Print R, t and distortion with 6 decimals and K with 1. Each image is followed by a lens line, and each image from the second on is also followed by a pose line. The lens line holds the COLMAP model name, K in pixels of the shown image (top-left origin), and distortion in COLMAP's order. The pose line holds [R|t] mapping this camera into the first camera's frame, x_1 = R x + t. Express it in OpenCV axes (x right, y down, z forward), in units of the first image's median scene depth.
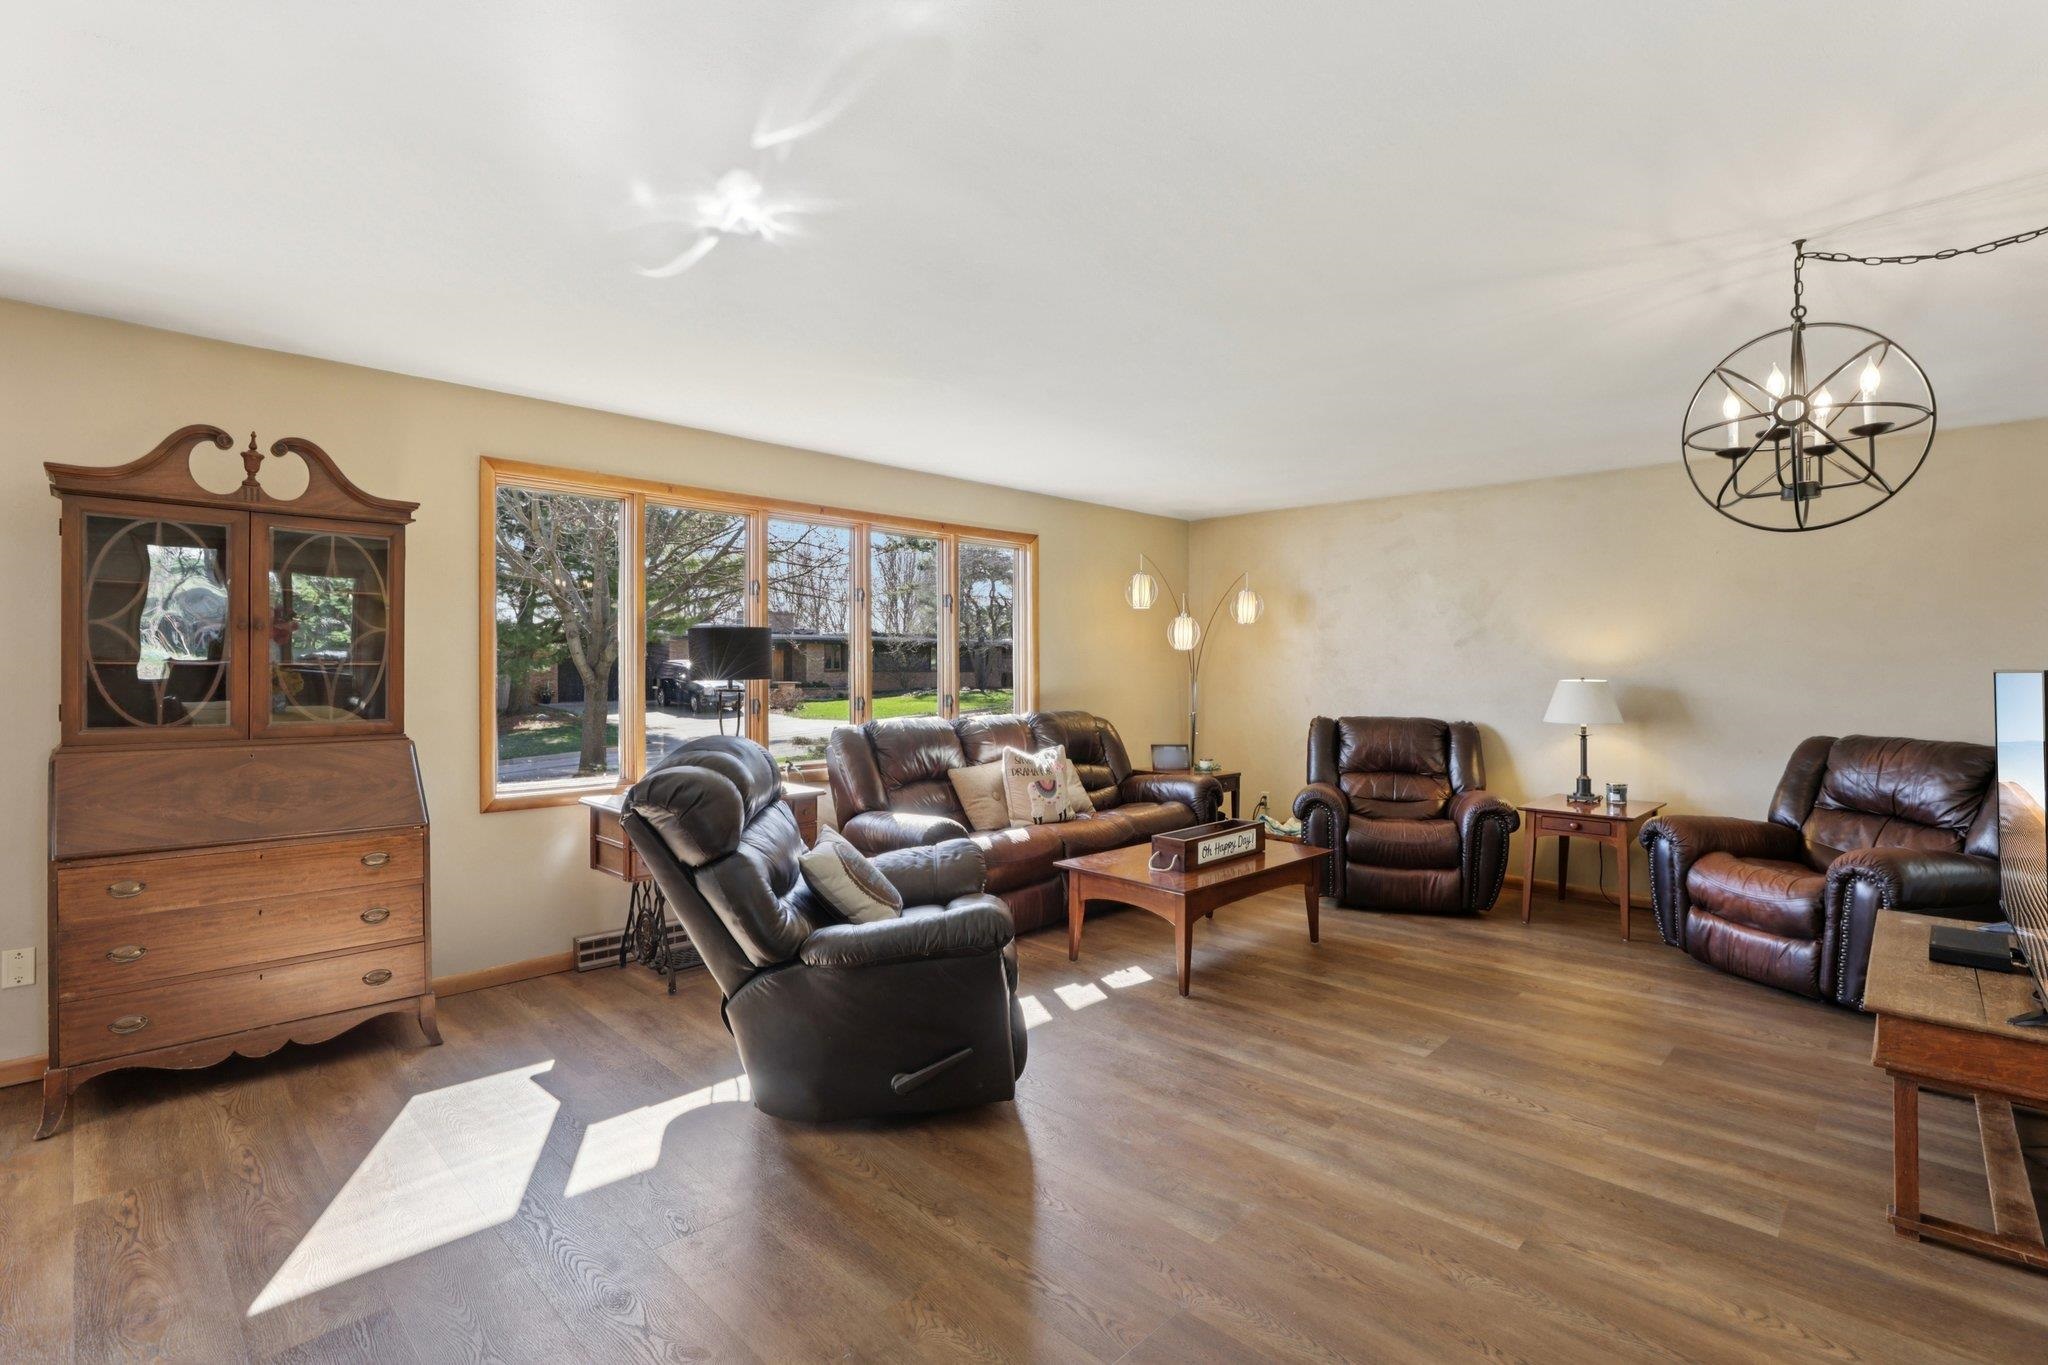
lens RADIAL K [[950.6, 0, 1013.7], [0, 950.6, 666.2], [0, 0, 1]] dist [-0.030496, 0.000855]
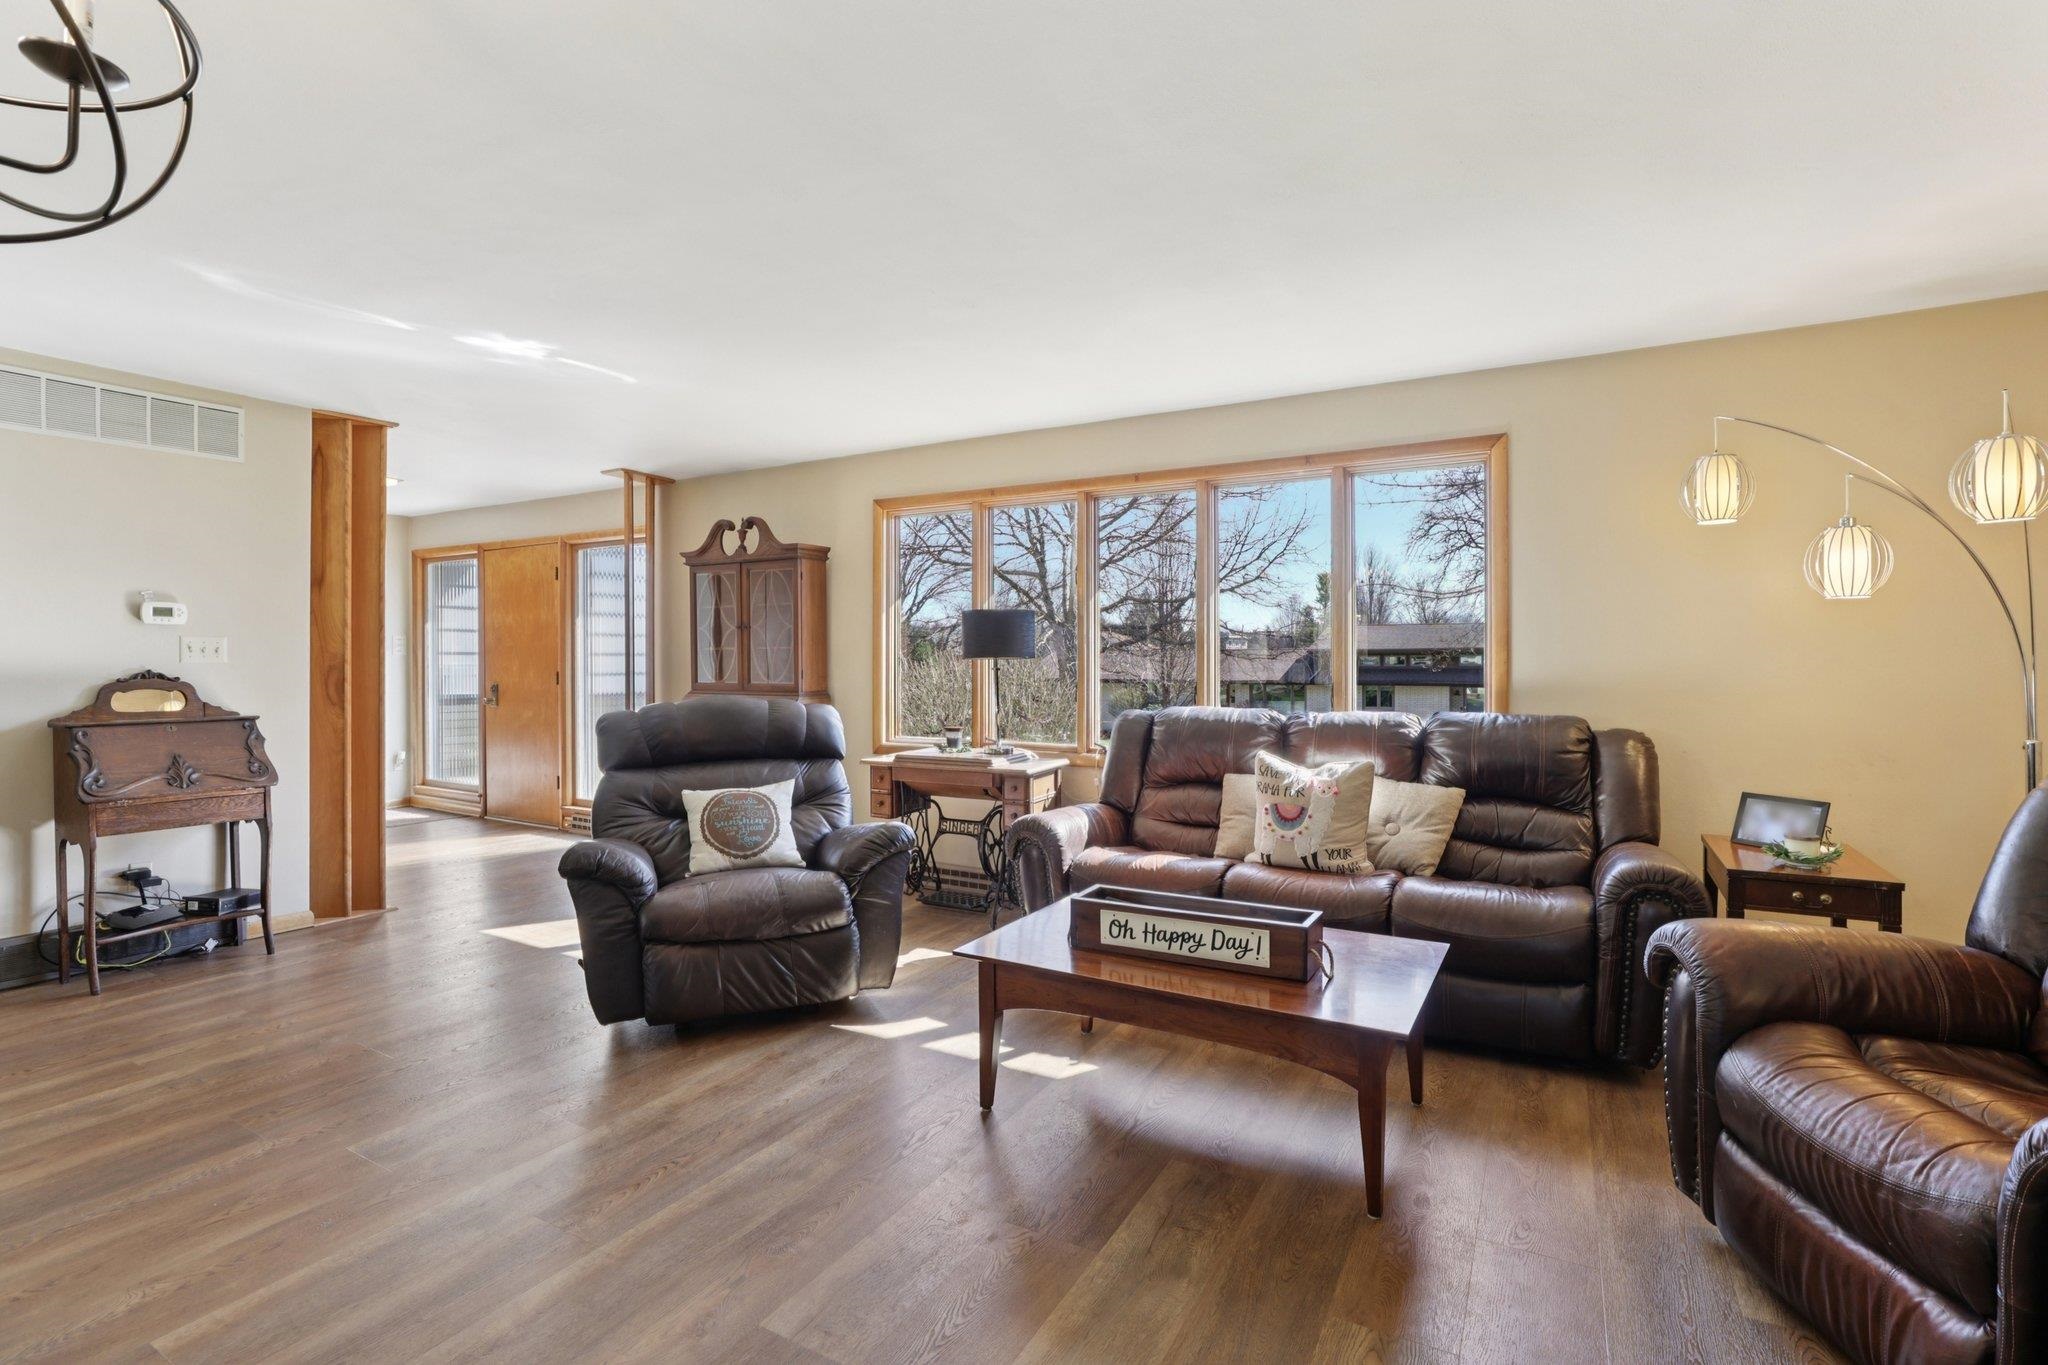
lens RADIAL K [[915.1, 0, 1024.0], [0, 915.1, 682.5], [0, 0, 1]] dist [-0.001230, -0.000057]
pose [[0.277512, 0.022254, -0.960464, 0.778244], [0.003204, 0.999705, 0.024089, 0.016838], [0.960717, -0.009763, 0.277359, 0.784041]]
